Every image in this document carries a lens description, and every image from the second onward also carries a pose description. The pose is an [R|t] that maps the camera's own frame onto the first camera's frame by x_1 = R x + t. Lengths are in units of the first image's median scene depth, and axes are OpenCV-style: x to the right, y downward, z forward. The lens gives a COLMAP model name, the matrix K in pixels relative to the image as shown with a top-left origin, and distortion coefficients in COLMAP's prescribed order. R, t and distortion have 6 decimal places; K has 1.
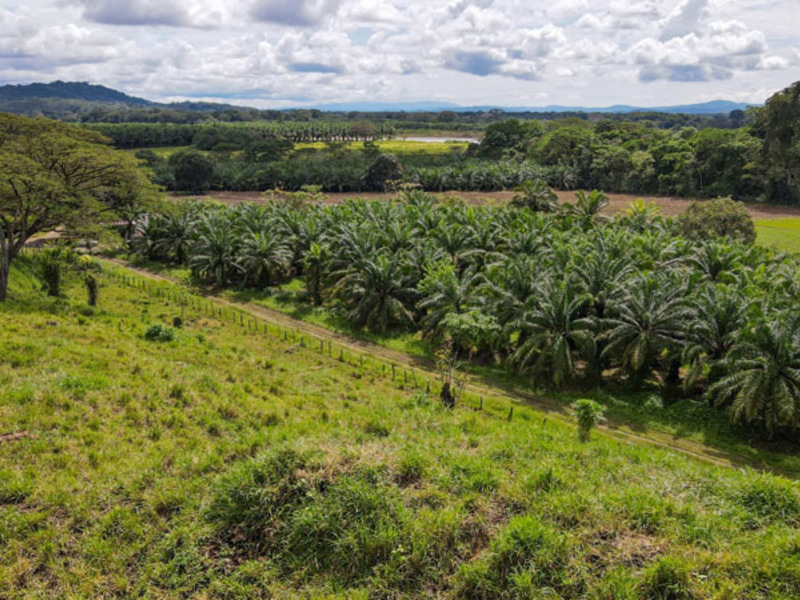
lens RADIAL K [[772.5, 0, 397.3], [0, 772.5, 296.1], [0, 0, 1]] dist [-0.011952, 0.023076]
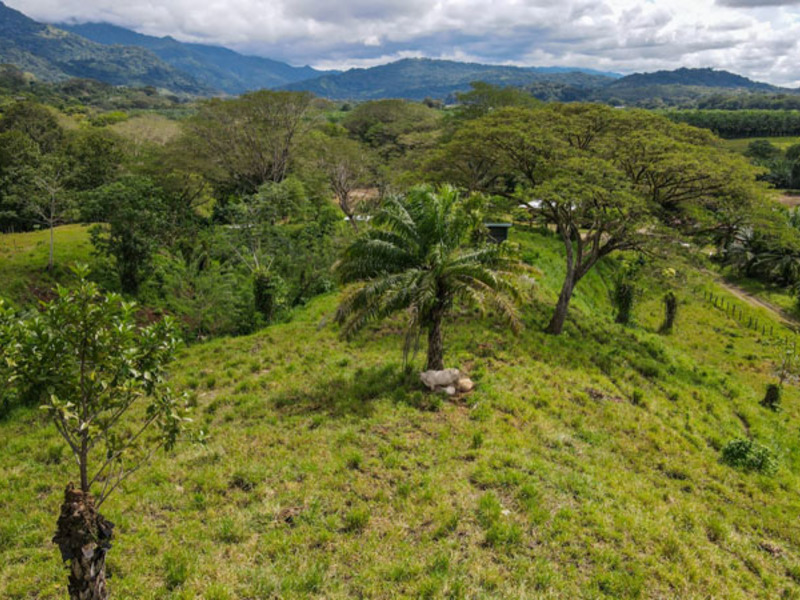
lens RADIAL K [[772.5, 0, 397.3], [0, 772.5, 296.1], [0, 0, 1]] dist [-0.011952, 0.023076]
pose [[0.736666, 0.157094, -0.657757, -0.044415], [-0.146037, 0.986649, 0.072087, -0.030312], [0.660300, 0.042953, 0.749772, 0.119268]]
